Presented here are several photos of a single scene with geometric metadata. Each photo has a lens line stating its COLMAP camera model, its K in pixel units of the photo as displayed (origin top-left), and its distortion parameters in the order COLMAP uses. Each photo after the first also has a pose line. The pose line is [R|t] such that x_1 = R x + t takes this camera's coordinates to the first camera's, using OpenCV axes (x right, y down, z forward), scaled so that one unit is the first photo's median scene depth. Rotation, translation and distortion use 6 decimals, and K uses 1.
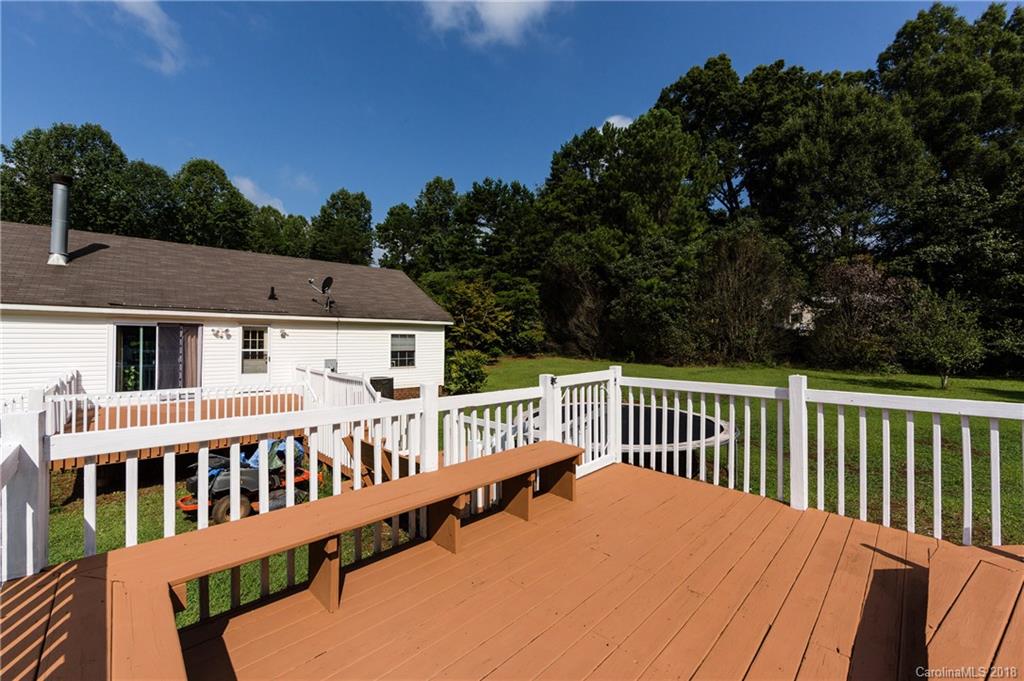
lens RADIAL K [[423.8, 0, 506.1], [0, 423.8, 341.0], [0, 0, 1]] dist [-0.000992, -0.000093]
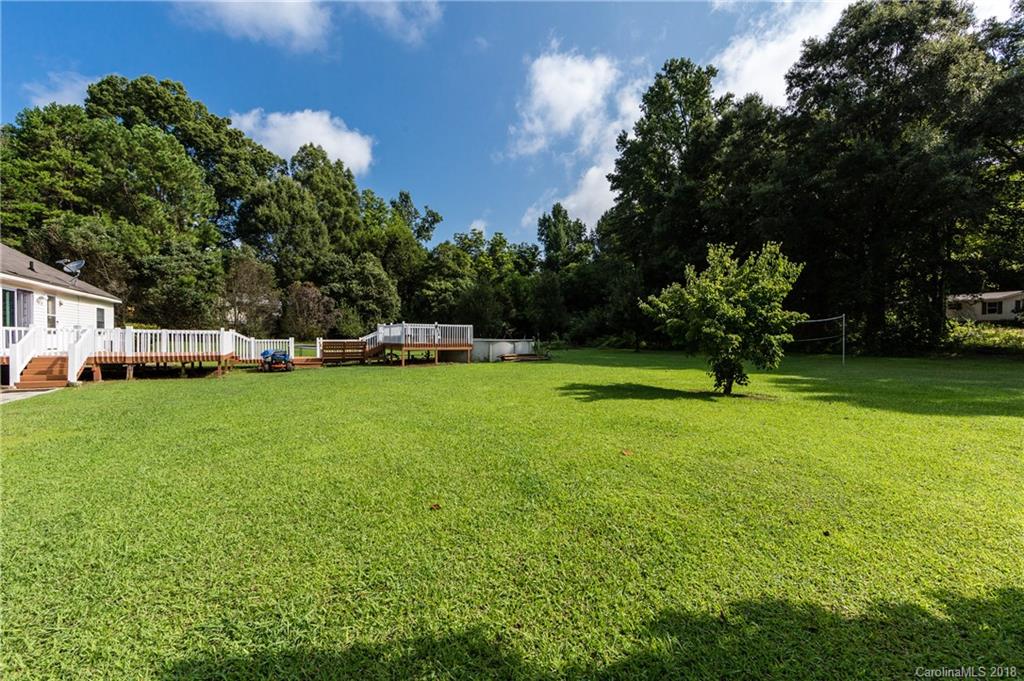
lens RADIAL K [[412.6, 0, 513.3], [0, 412.6, 340.3], [0, 0, 1]] dist [-0.000591, -0.000045]
pose [[0.211008, -0.001653, 0.977483, -1.120241], [-0.009711, 0.999946, 0.003787, 0.058947], [-0.977436, -0.010291, 0.210981, -0.413410]]
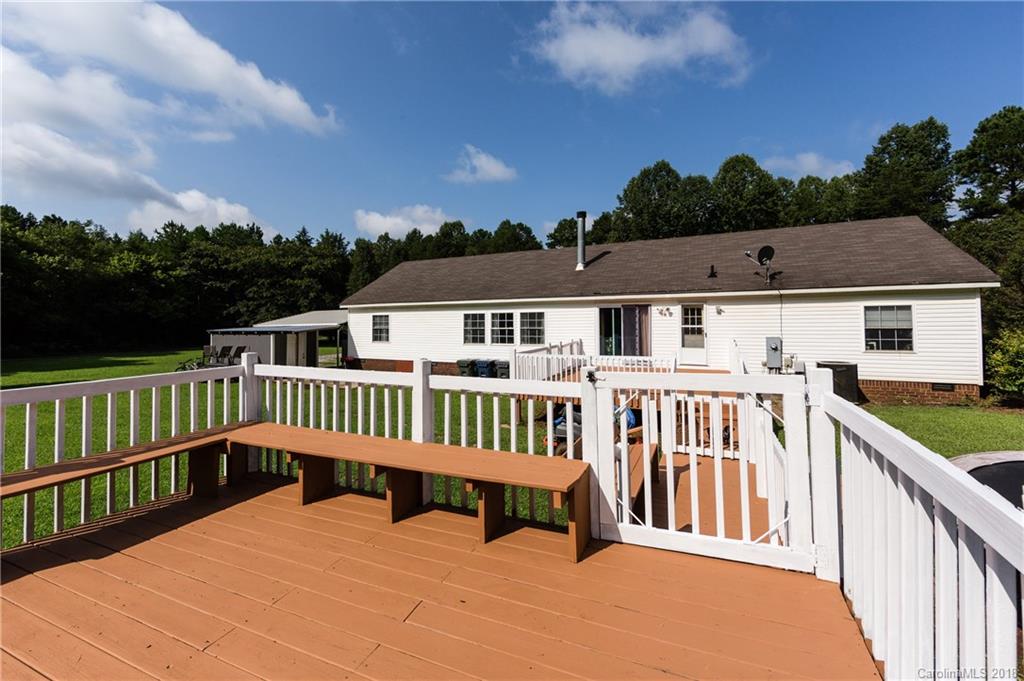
lens RADIAL K [[409.9, 0, 512.8], [0, 409.9, 309.0], [0, 0, 1]] dist [-0.002103, -0.000057]
pose [[0.382501, -0.031618, -0.923414, 0.150546], [0.013419, 0.999499, -0.028664, 0.000893], [0.923858, -0.001427, 0.382733, 0.135767]]
